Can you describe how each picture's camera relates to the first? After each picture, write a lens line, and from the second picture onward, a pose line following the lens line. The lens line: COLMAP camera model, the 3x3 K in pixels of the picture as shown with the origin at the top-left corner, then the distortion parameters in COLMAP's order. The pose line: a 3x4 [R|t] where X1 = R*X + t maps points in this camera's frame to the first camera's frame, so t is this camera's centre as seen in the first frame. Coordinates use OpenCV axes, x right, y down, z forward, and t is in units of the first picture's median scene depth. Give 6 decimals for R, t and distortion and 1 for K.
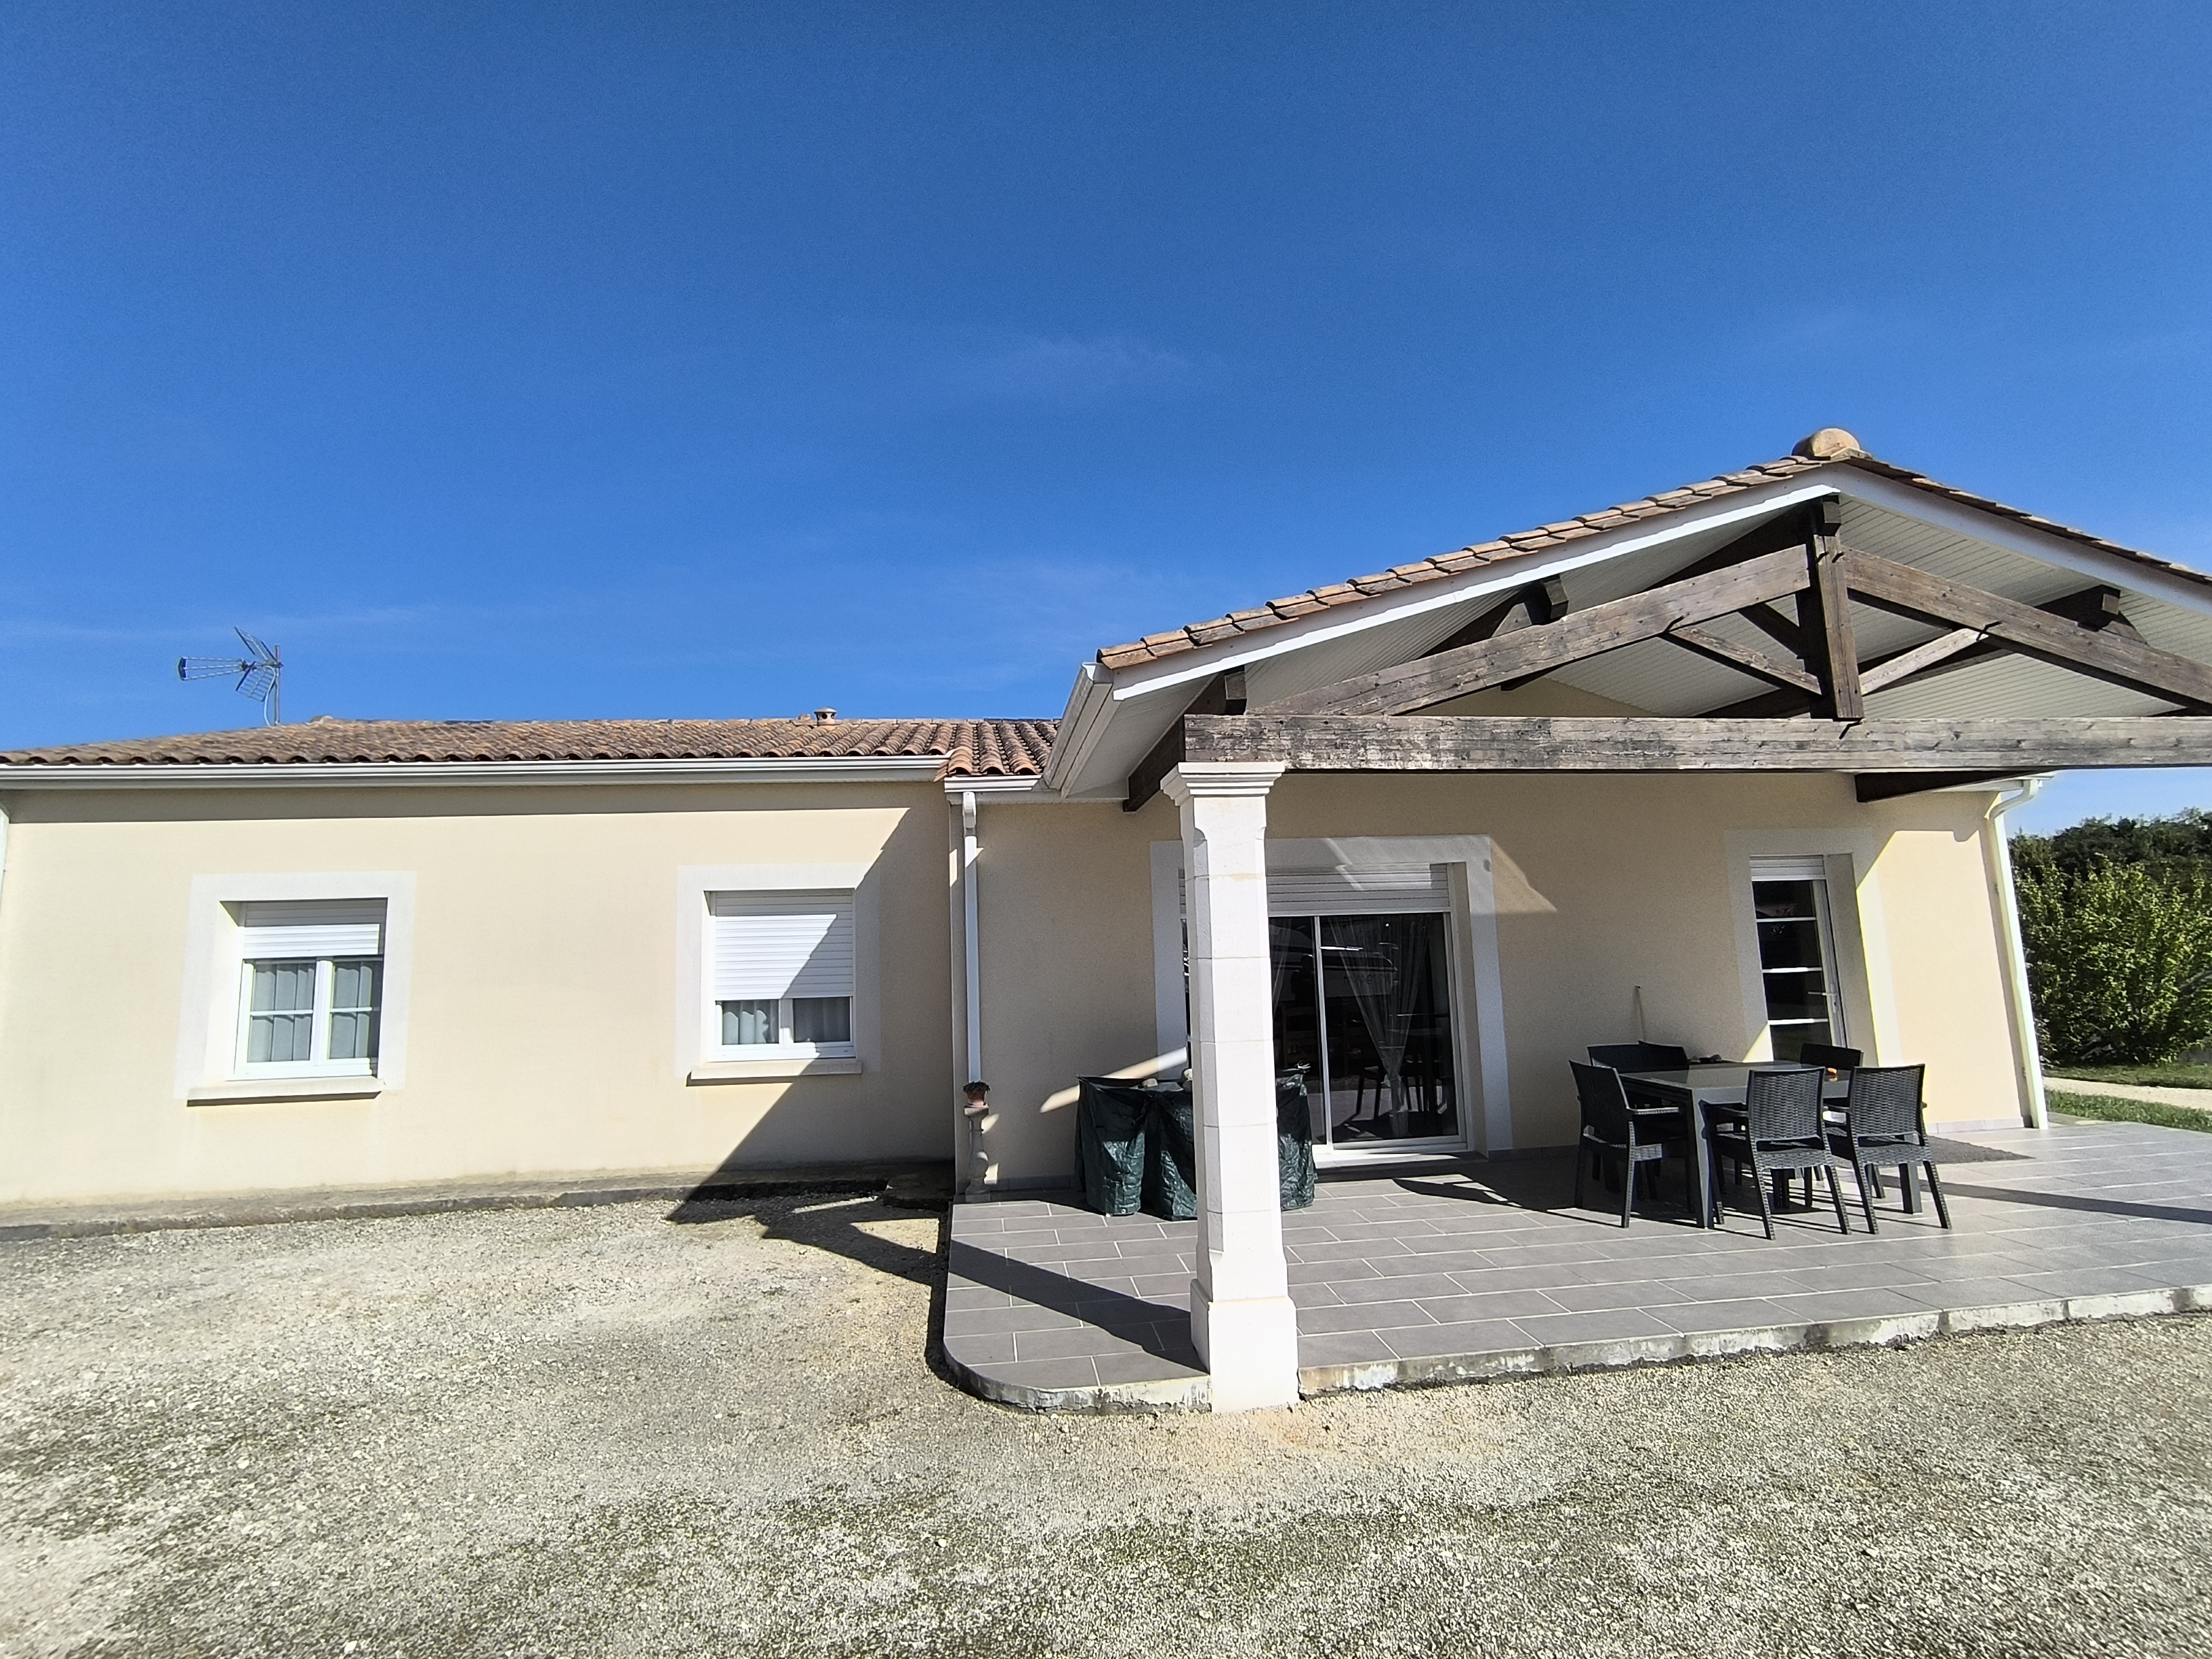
lens RADIAL K [[1000.5, 0, 1102.7], [0, 1000.5, 820.9], [0, 0, 1]] dist [-0.000049, -0.000673]
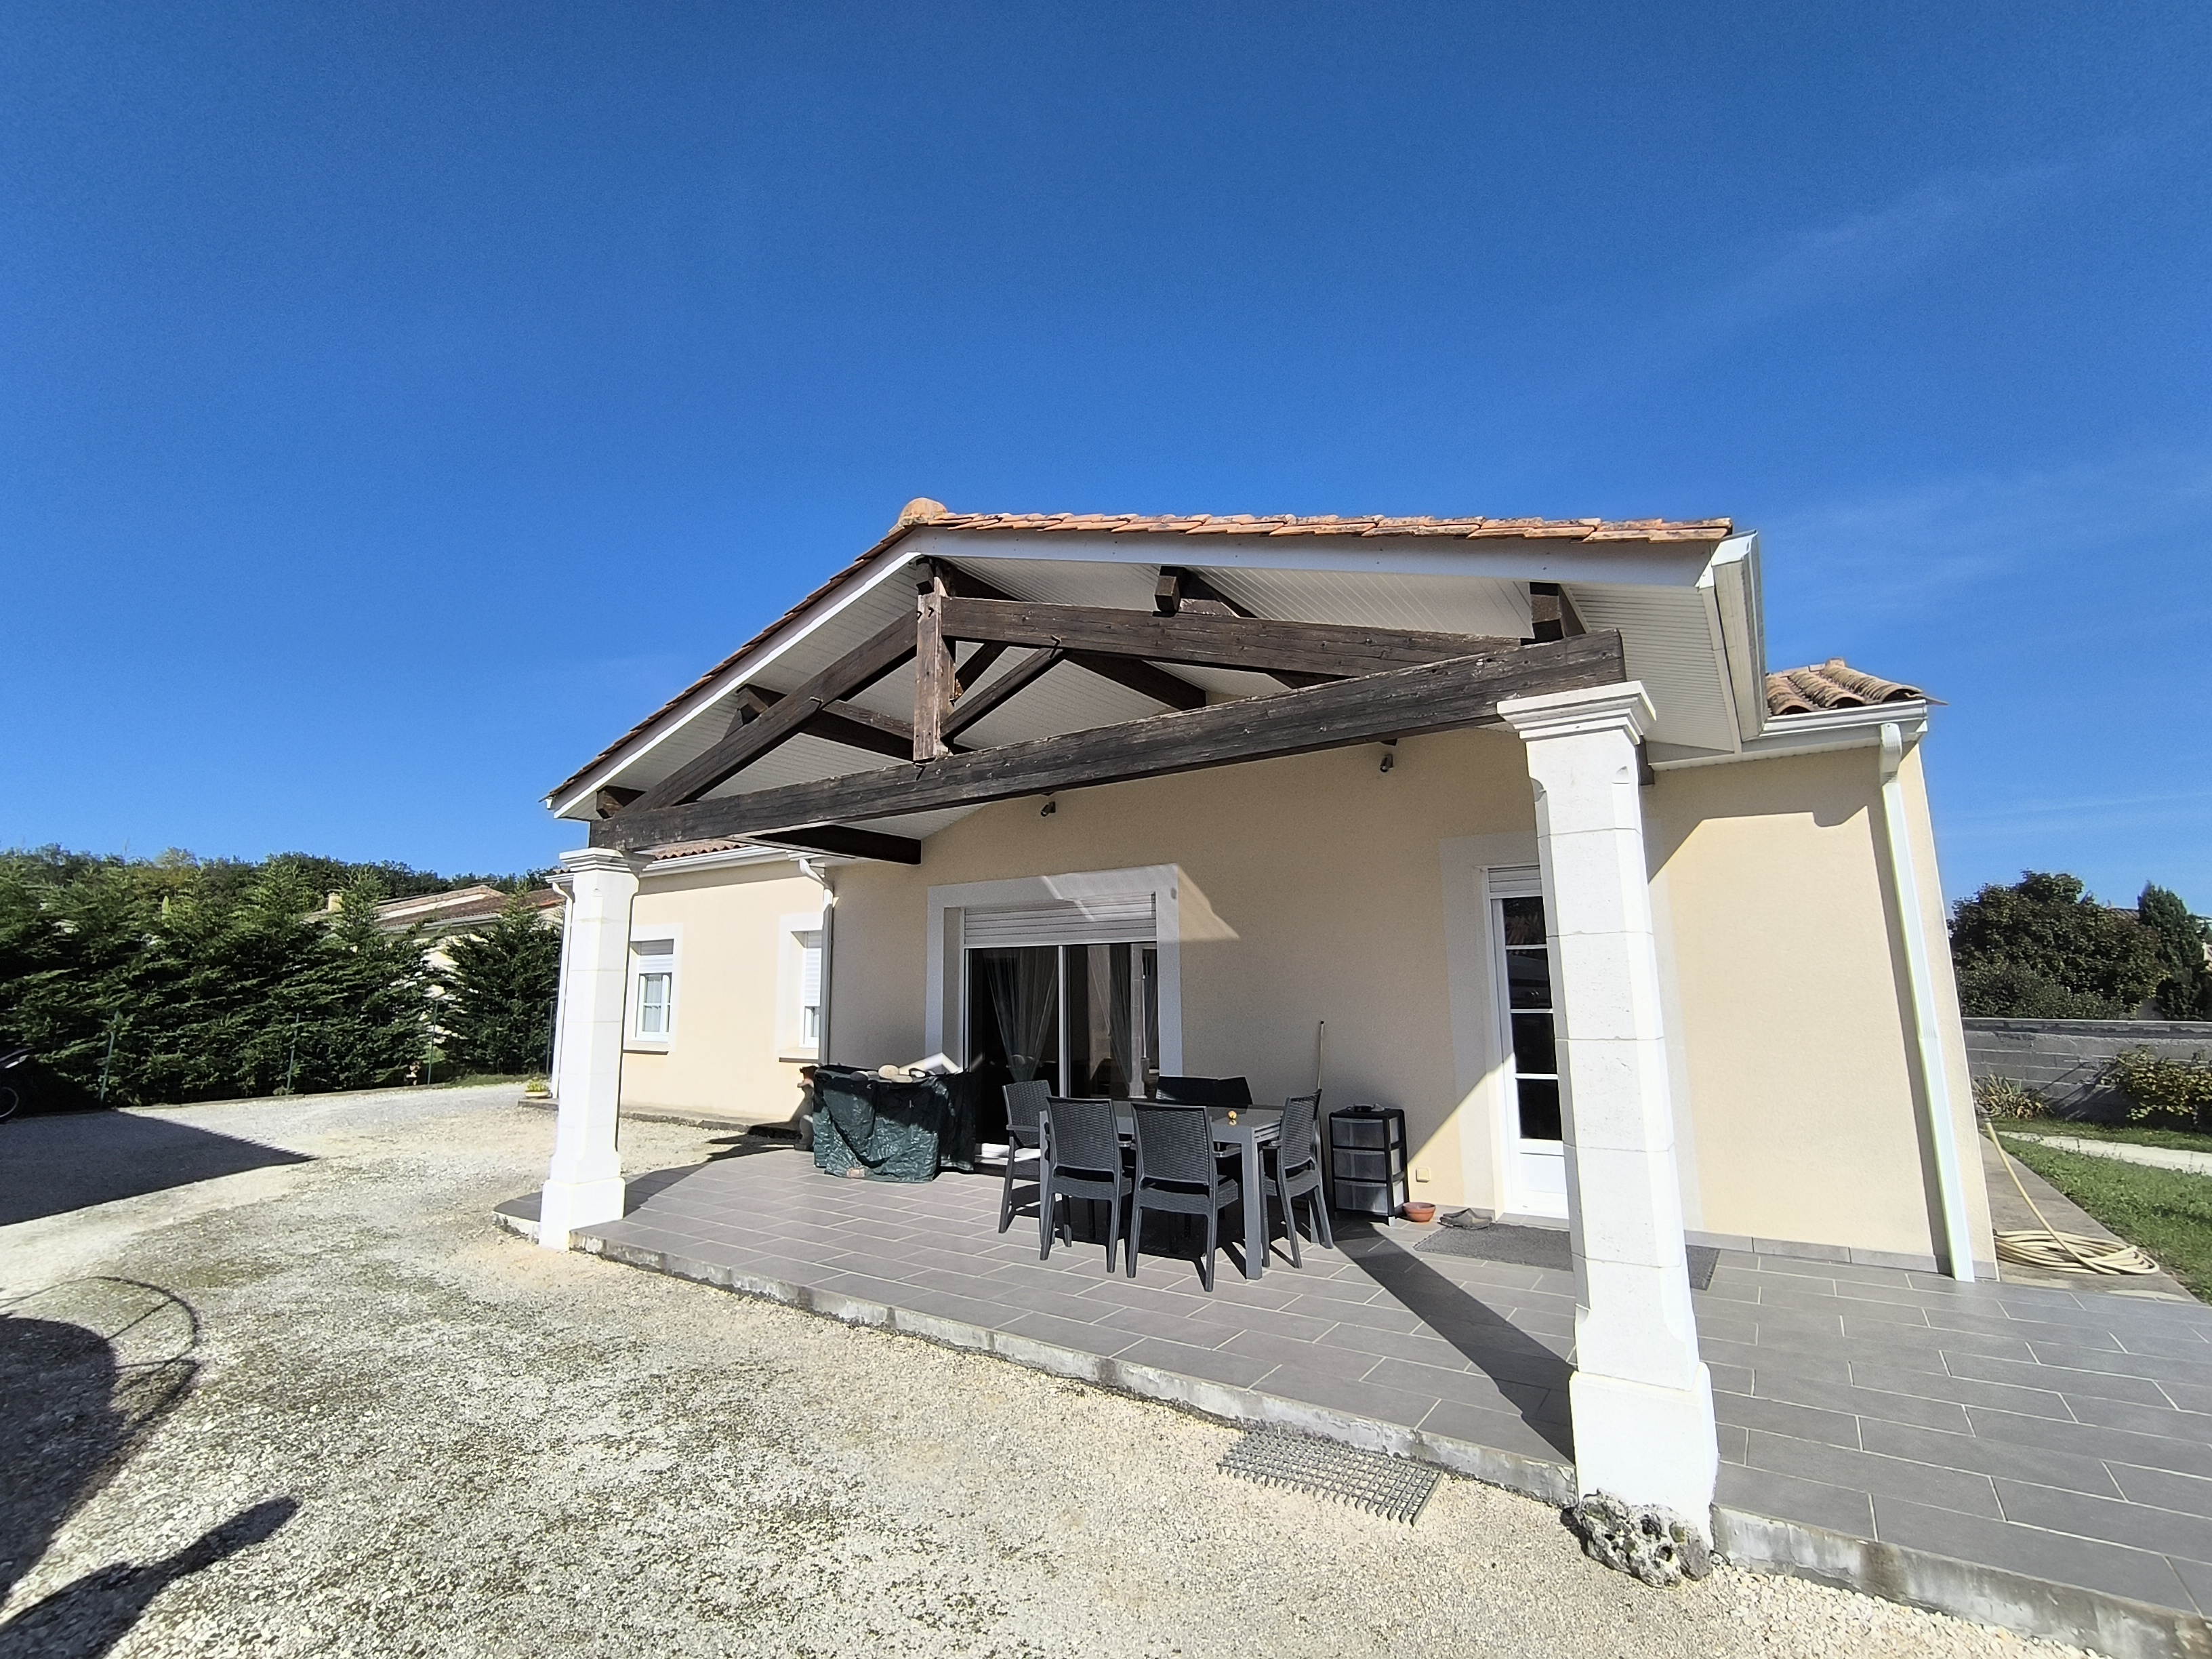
lens RADIAL K [[1009.7, 0, 1097.2], [0, 1009.7, 828.2], [0, 0, 1]] dist [-0.000822, 0.010293]
pose [[0.736243, -0.085541, -0.671289, 1.407576], [0.069577, 0.996290, -0.050645, 0.034521], [0.673131, -0.009419, 0.739463, 0.271399]]
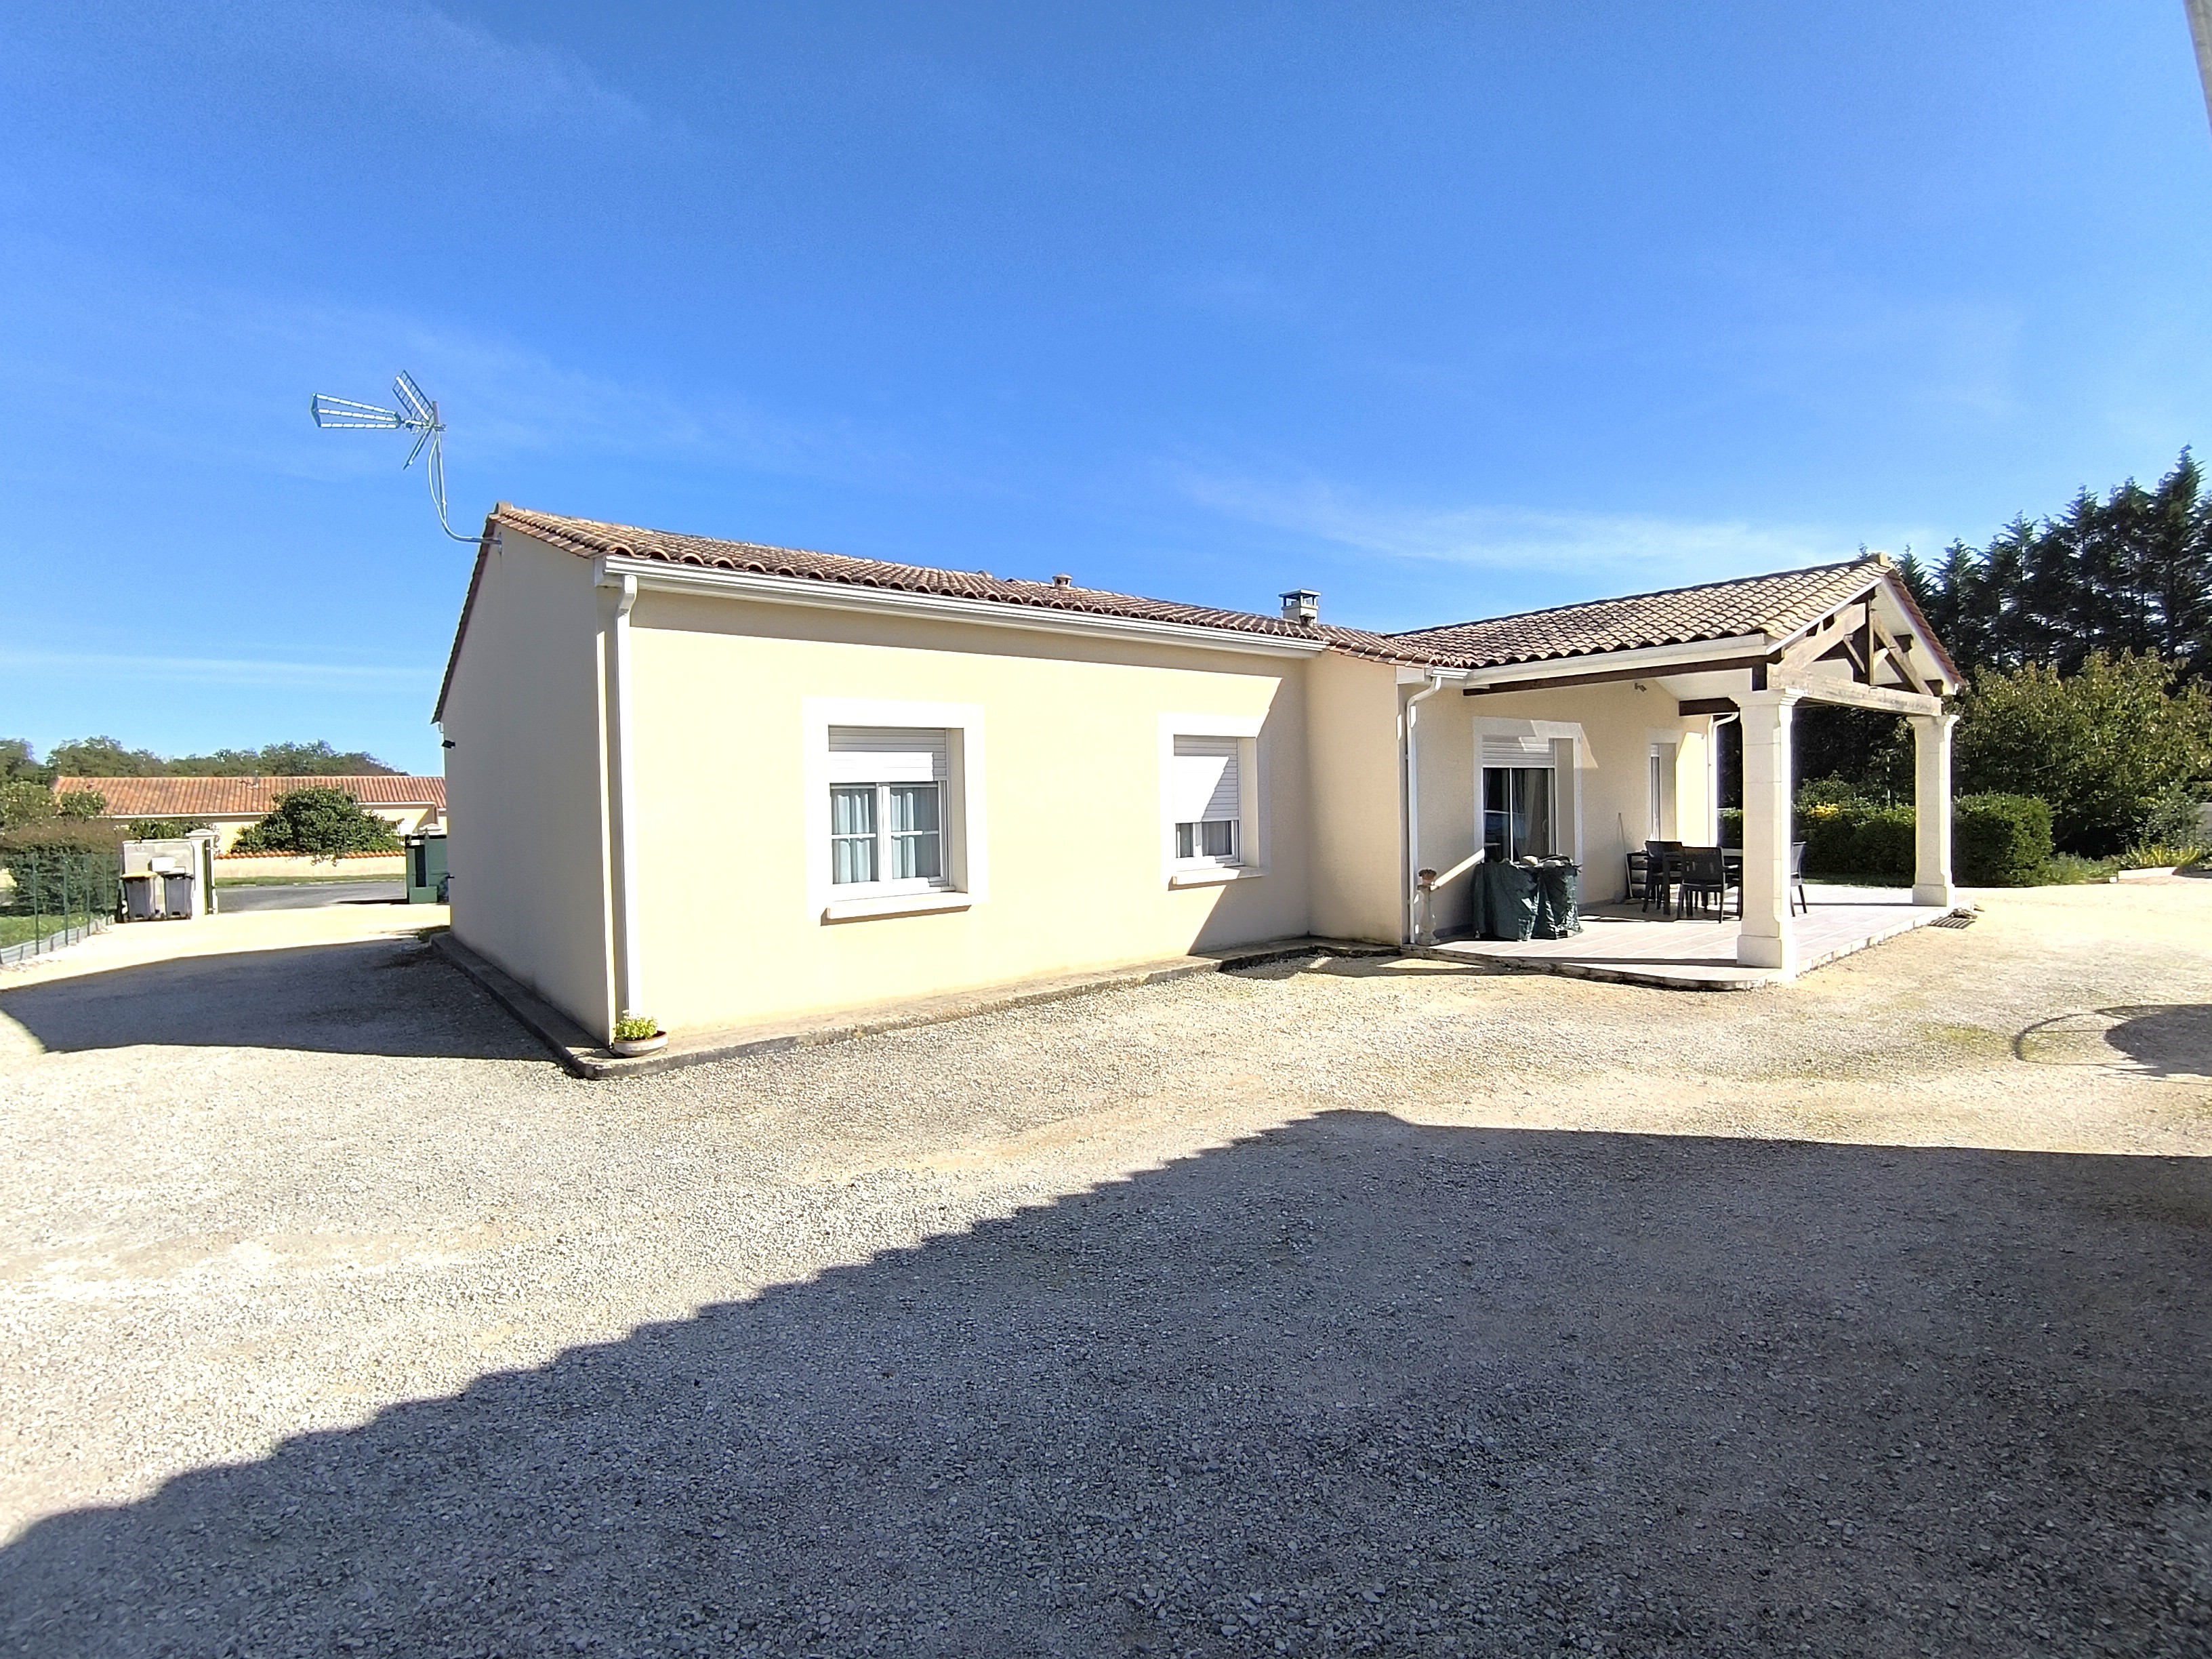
lens RADIAL K [[1009.7, 0, 1097.2], [0, 1009.7, 828.2], [0, 0, 1]] dist [-0.000822, 0.010293]
pose [[0.837973, -0.006931, 0.545668, -1.606912], [-0.067668, 0.990883, 0.116503, 0.063308], [-0.541500, -0.134550, 0.829864, 0.013558]]
